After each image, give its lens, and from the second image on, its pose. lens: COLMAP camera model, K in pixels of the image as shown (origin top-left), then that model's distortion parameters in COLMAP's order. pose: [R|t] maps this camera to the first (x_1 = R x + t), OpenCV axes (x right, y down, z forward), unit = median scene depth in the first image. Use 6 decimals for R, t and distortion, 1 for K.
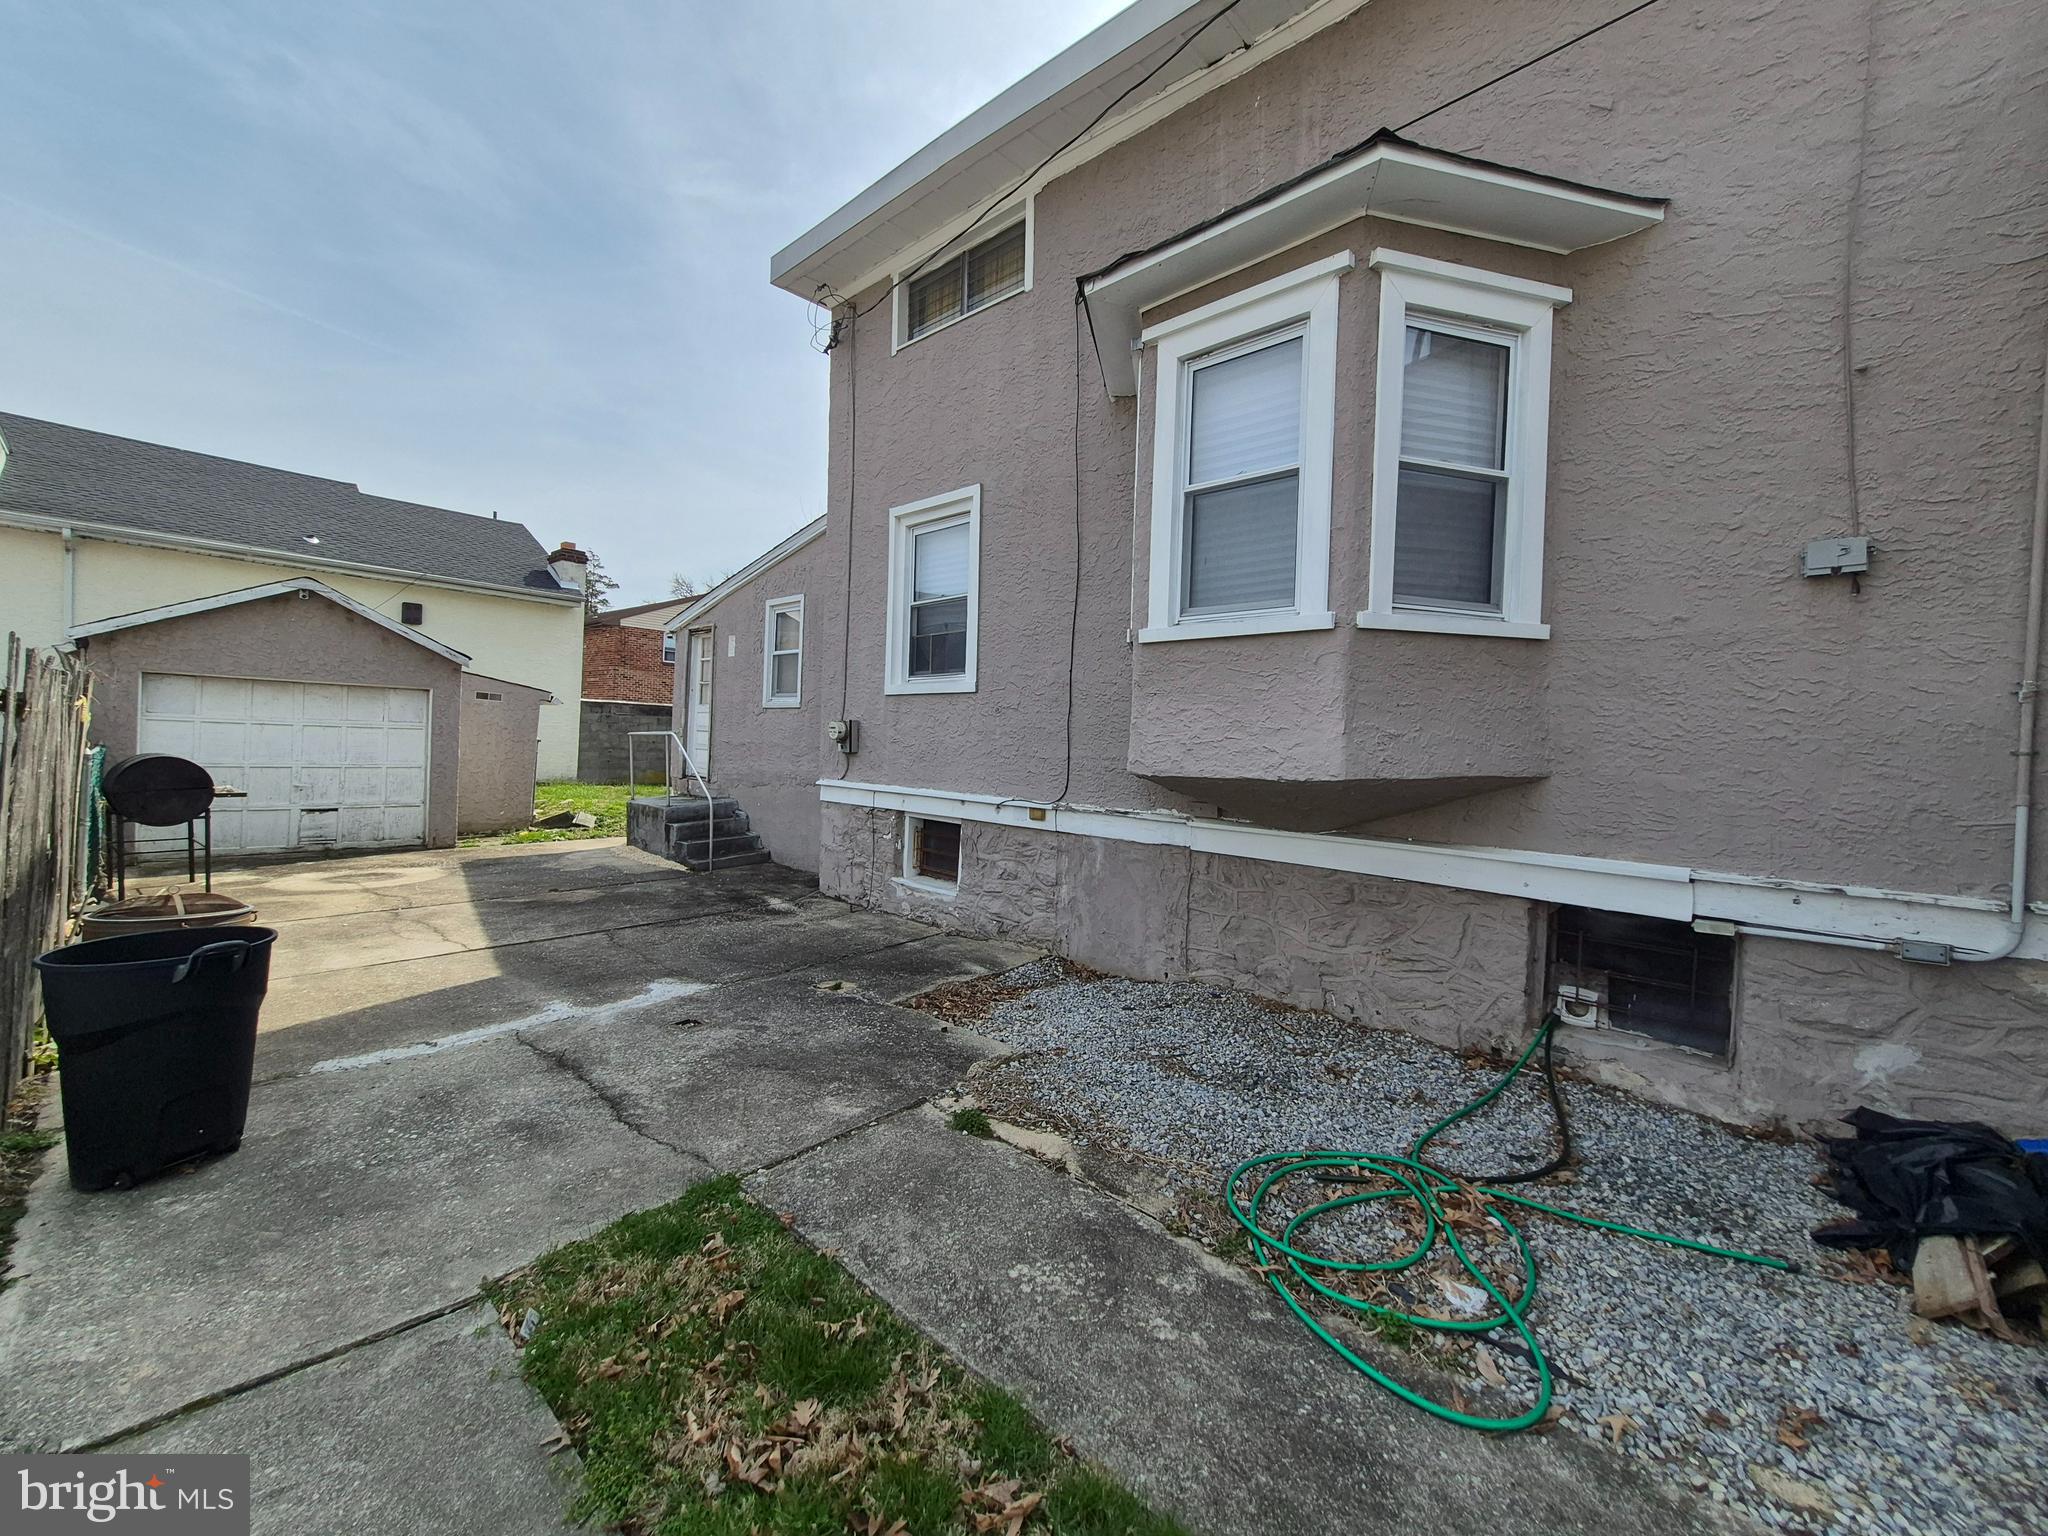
lens RADIAL K [[802.8, 0, 1025.5], [0, 802.8, 758.9], [0, 0, 1]] dist [0.000518, 0.003665]
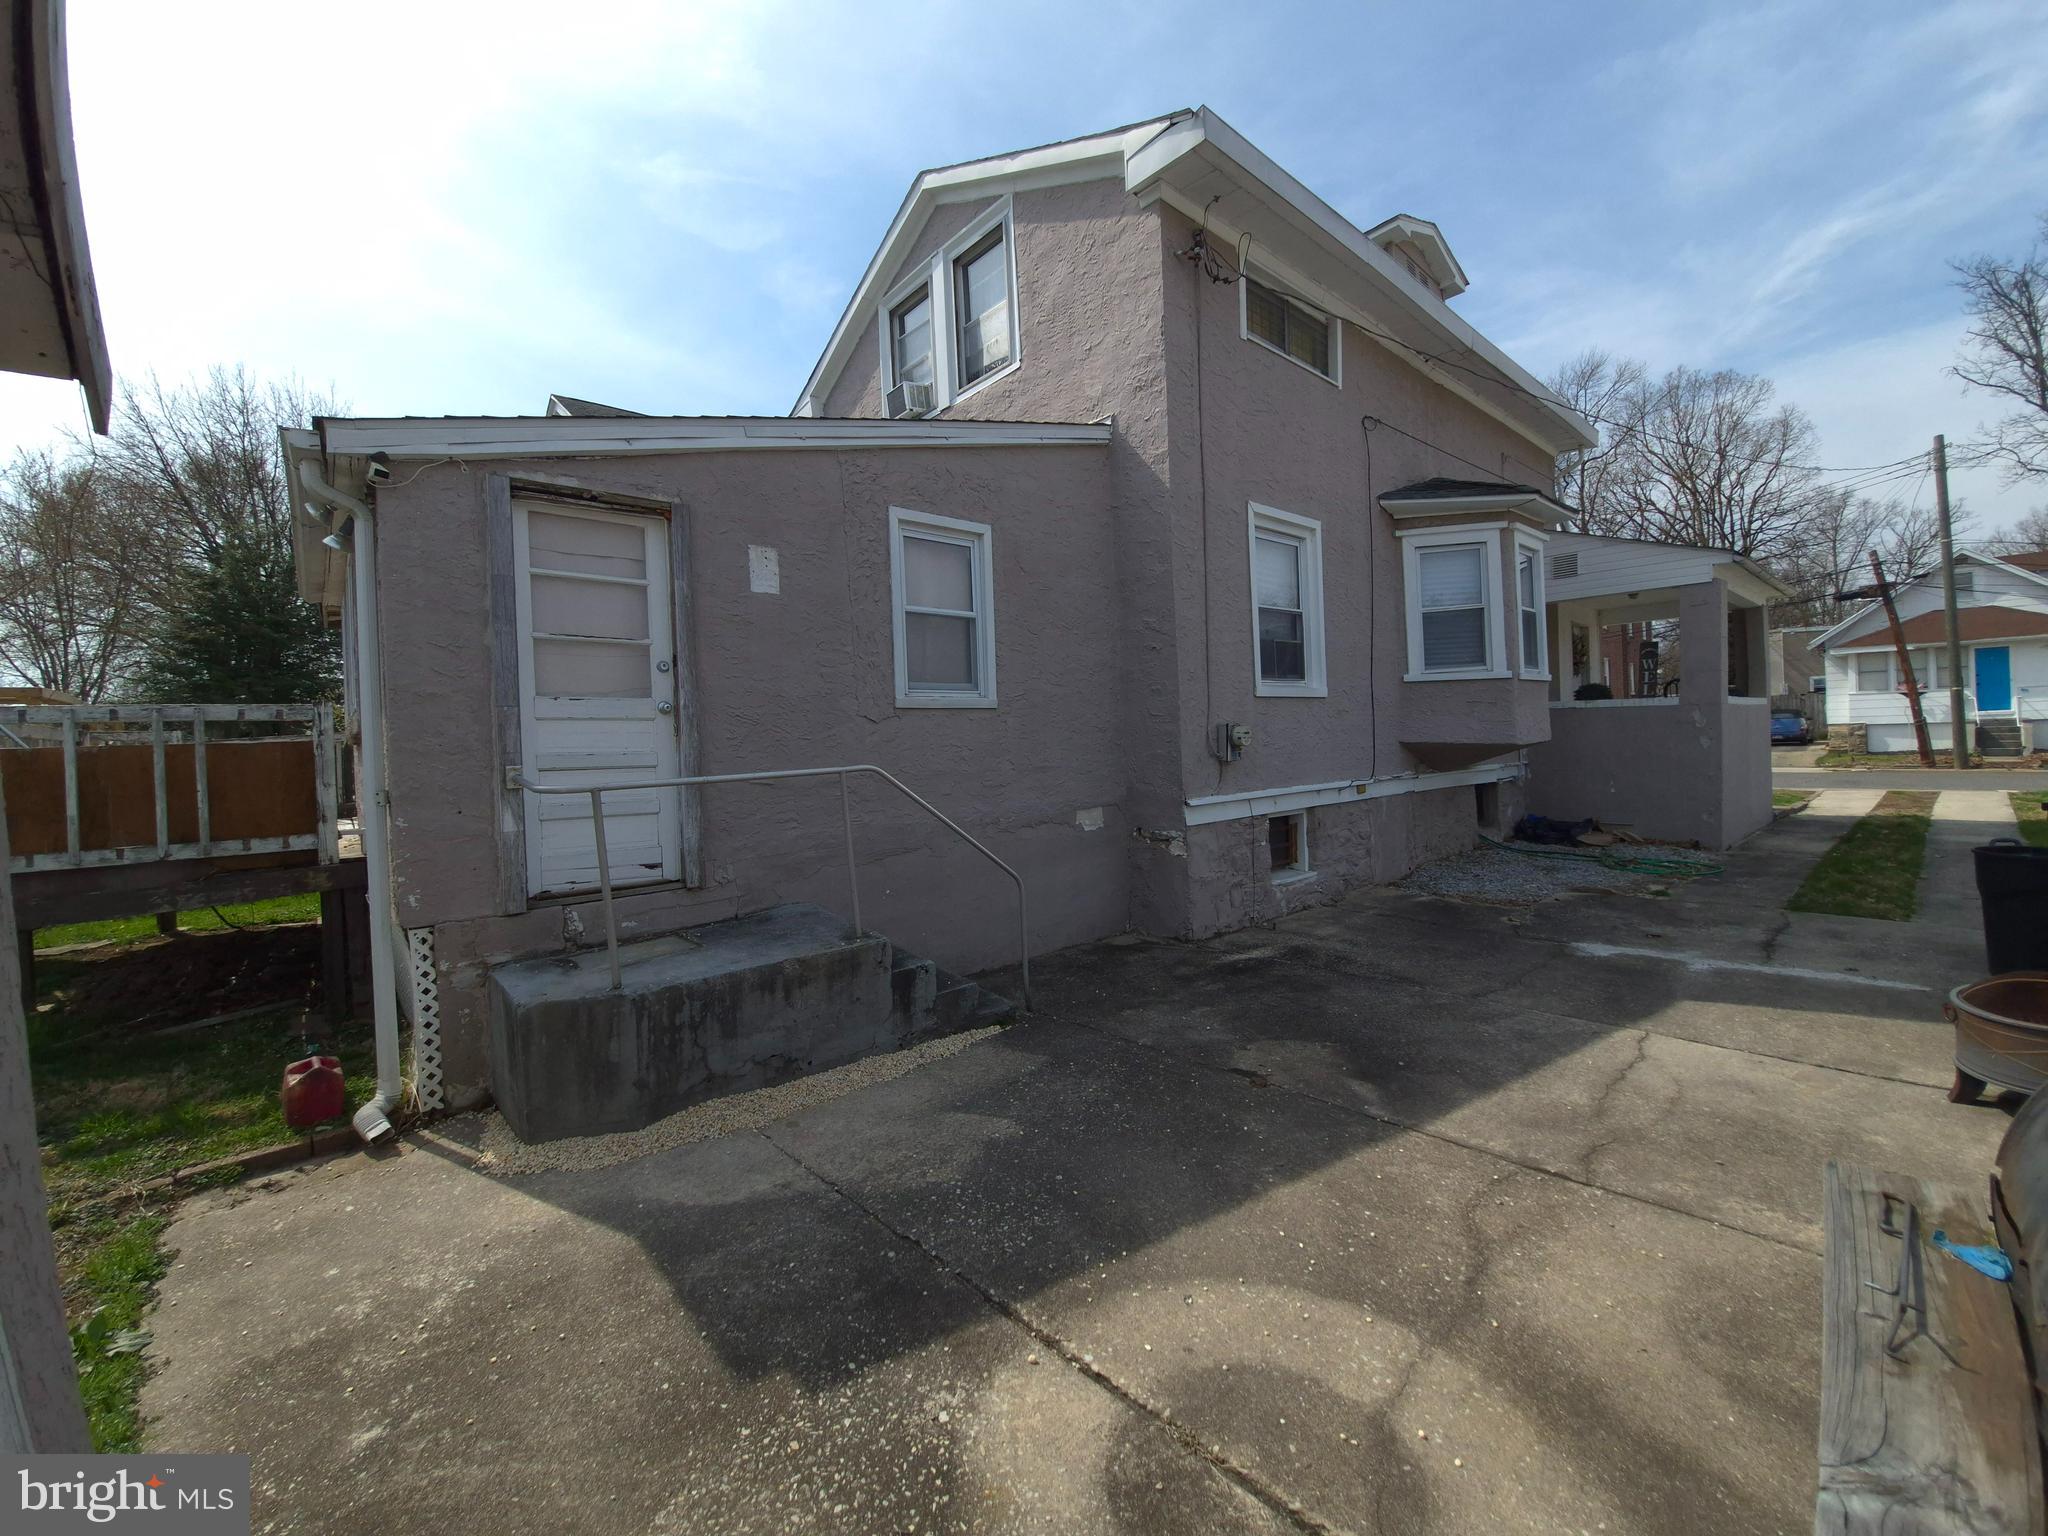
lens RADIAL K [[827.2, 0, 1036.5], [0, 827.2, 757.0], [0, 0, 1]] dist [0.002012, -0.009191]
pose [[0.093434, -0.050699, 0.994334, -1.043599], [0.062424, 0.997036, 0.044971, -0.060474], [-0.993667, 0.057868, 0.096322, 1.032271]]
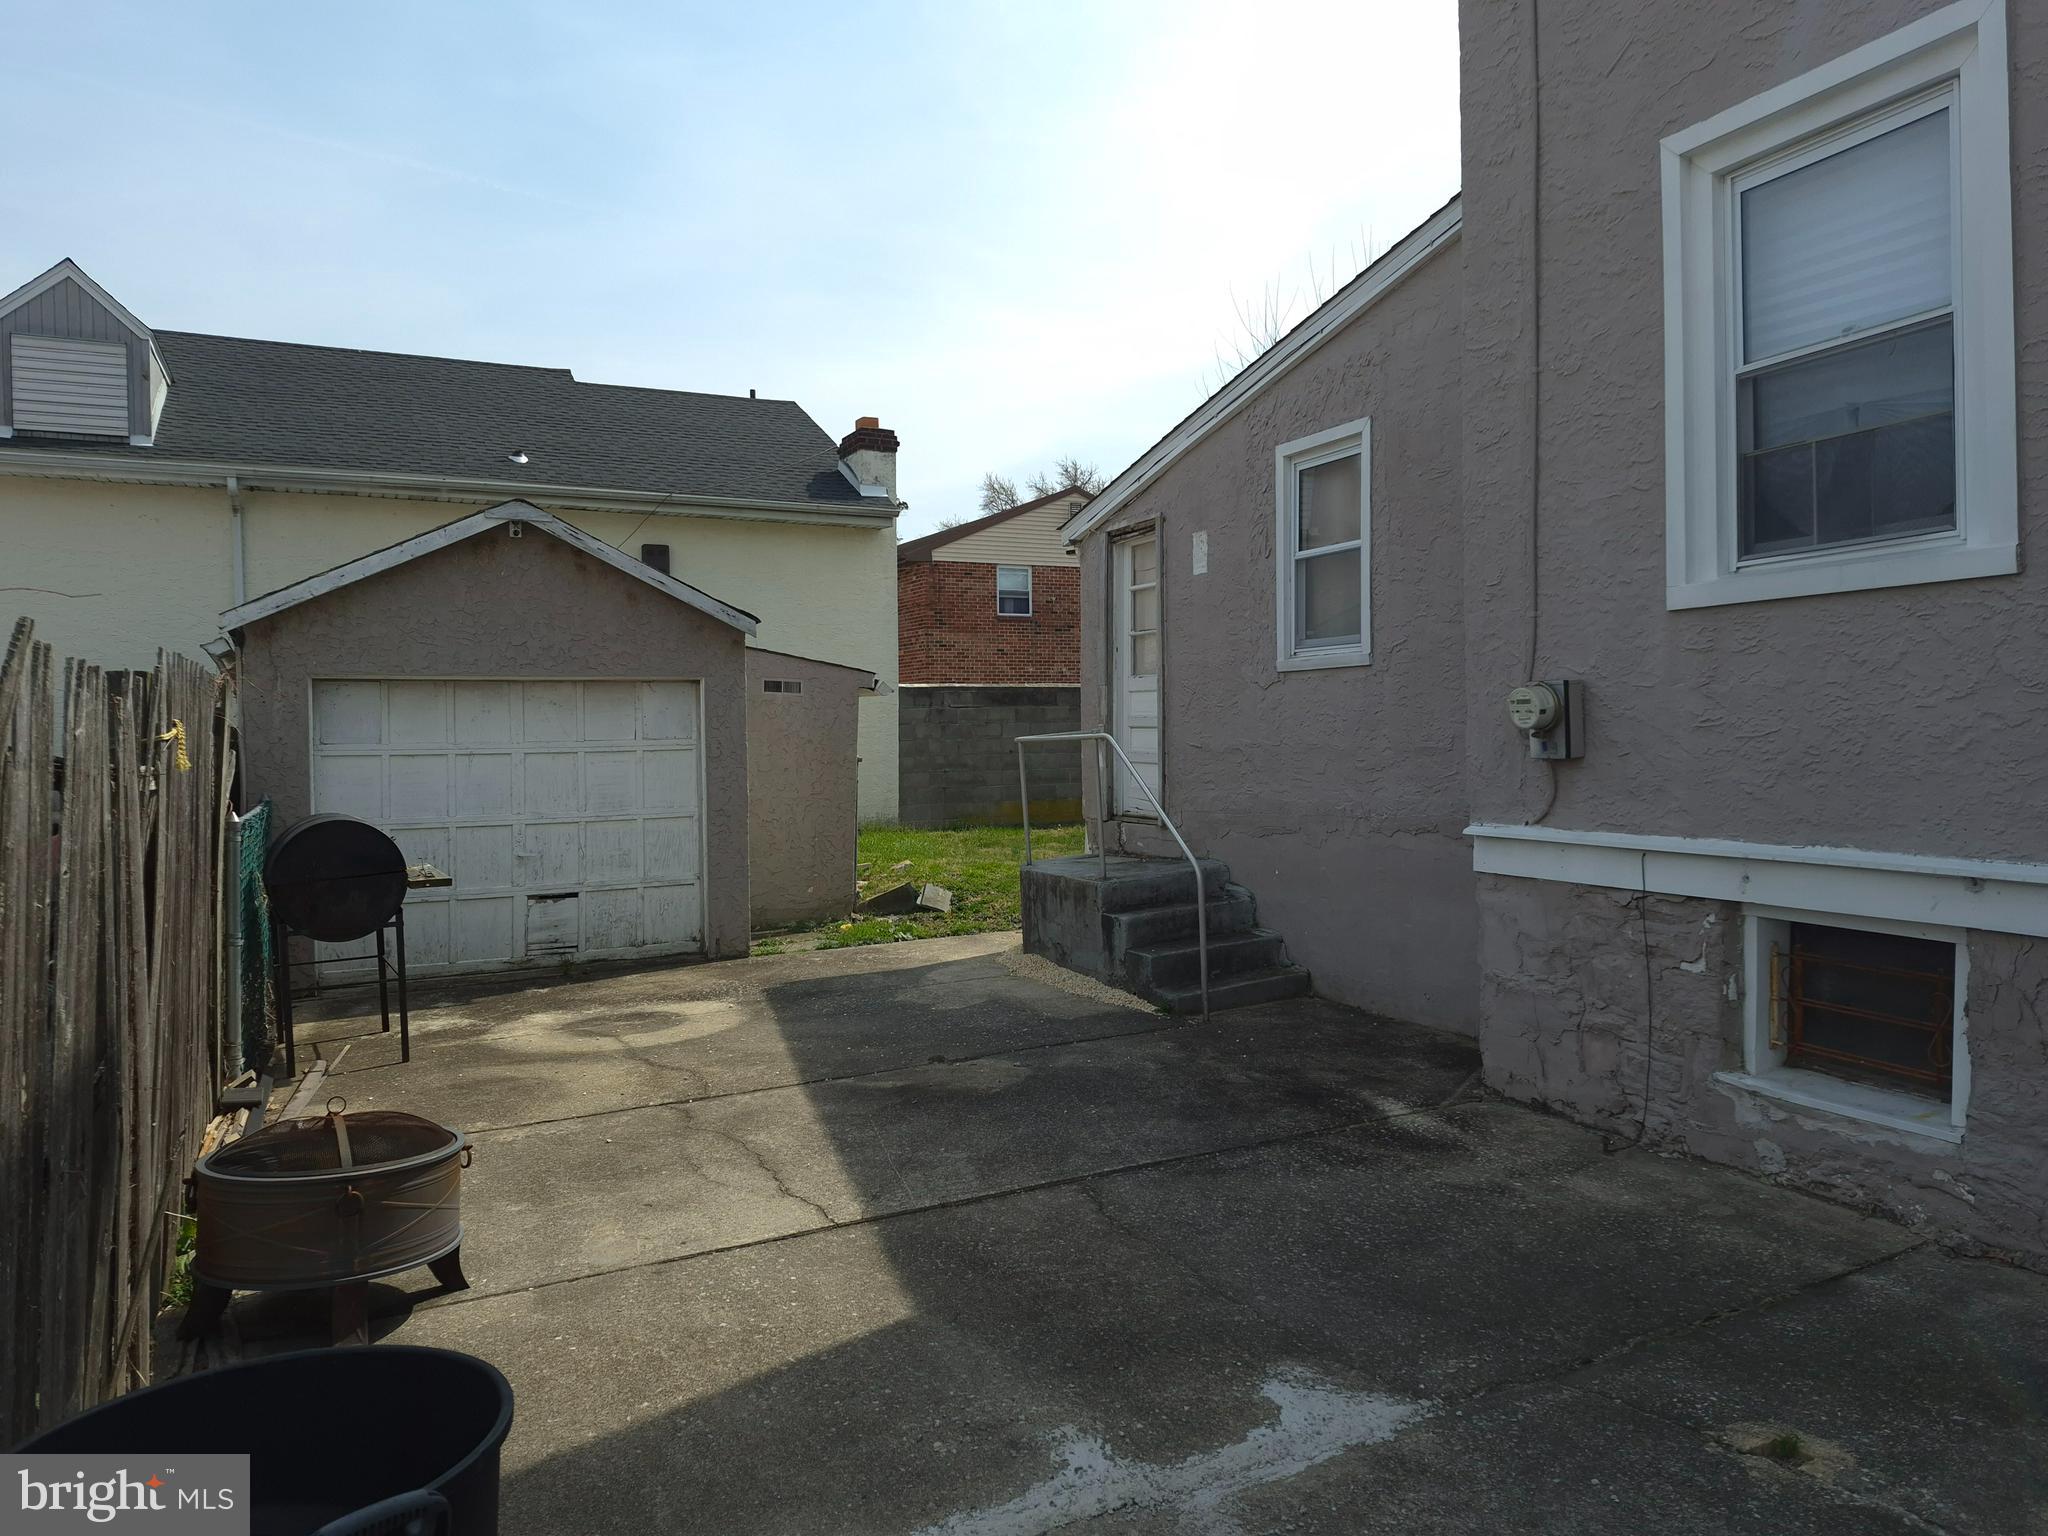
lens RADIAL K [[1399.8, 0, 1024.0], [0, 1399.8, 768.0], [0, 0, 1]] dist [0.137939, -0.131877]
pose [[0.923763, -0.042294, -0.380622, -0.180397], [0.043991, 0.999023, -0.004244, -0.011434], [0.380430, -0.012824, 0.924721, 0.193923]]
